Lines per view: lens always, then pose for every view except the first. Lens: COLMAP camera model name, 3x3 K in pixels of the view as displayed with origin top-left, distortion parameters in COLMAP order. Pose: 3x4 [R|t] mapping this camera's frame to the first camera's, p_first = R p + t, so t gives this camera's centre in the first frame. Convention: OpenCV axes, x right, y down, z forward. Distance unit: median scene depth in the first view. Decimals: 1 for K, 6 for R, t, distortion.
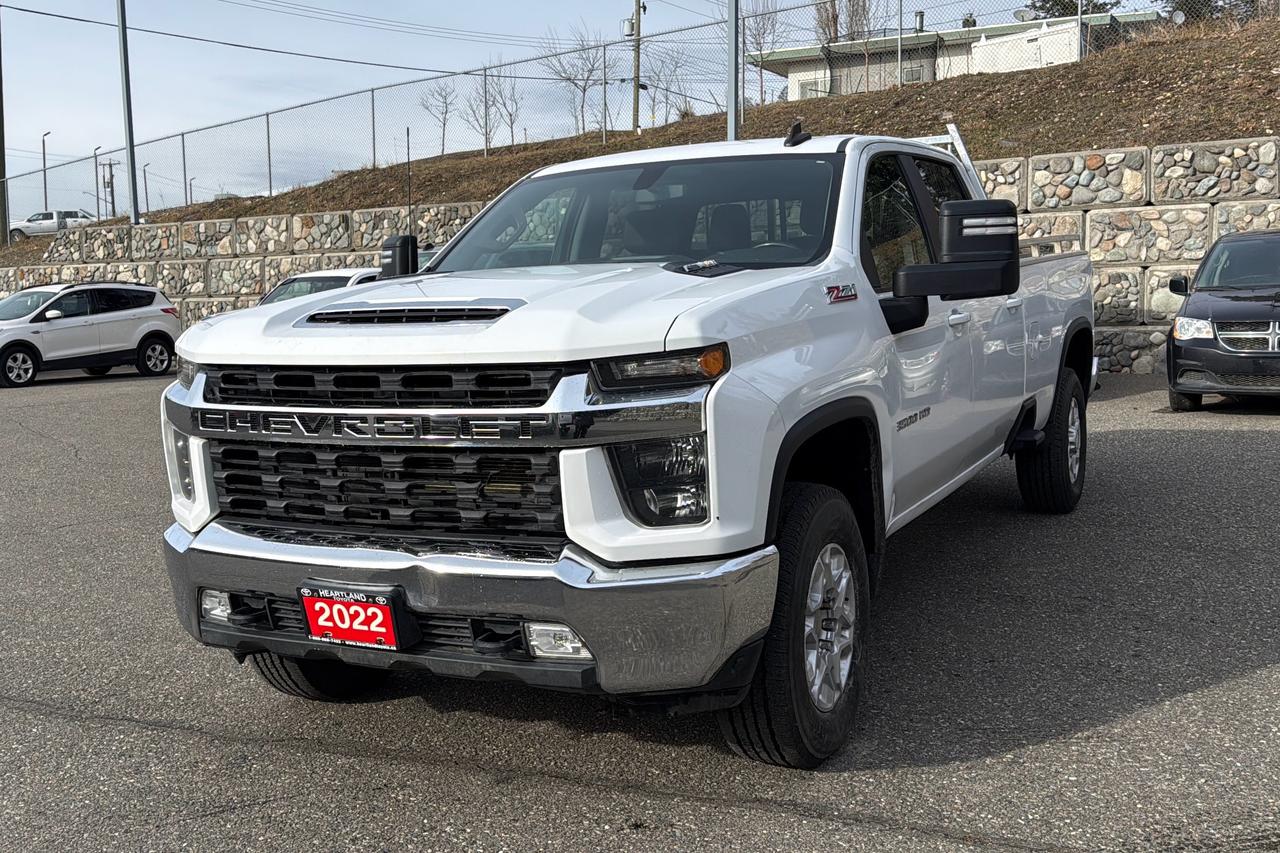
lens RADIAL K [[1658.6, 0, 635.0], [0, 1658.6, 376.3], [0, 0, 1]] dist [-0.004411, -0.012525]
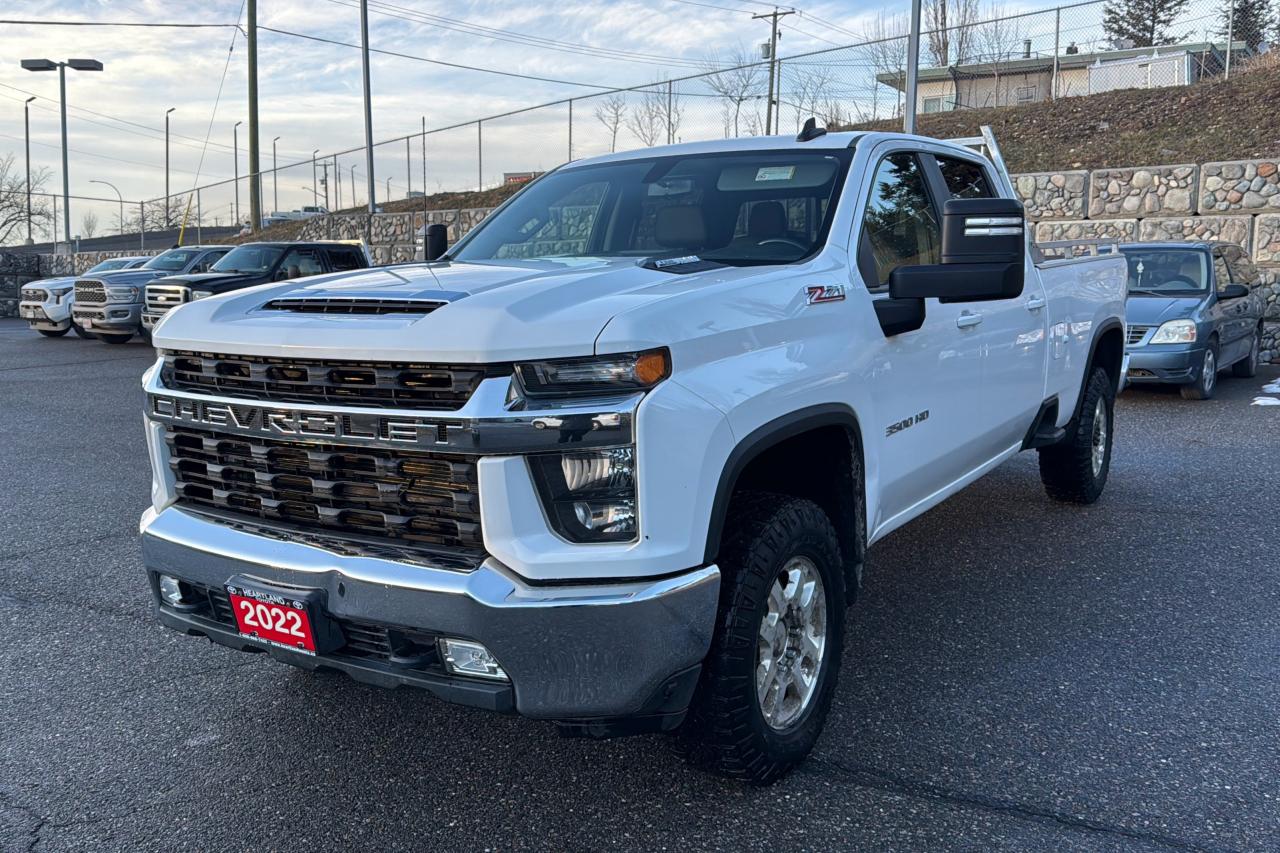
lens RADIAL K [[1305.0, 0, 640.0], [0, 1305.0, 426.5], [0, 0, 1]] dist [0.095635, -0.296311]
pose [[0.993999, 0.038437, -0.102415, 0.114010], [-0.031825, 0.997349, 0.065432, -0.022828], [0.104658, -0.061780, 0.992587, 0.270769]]
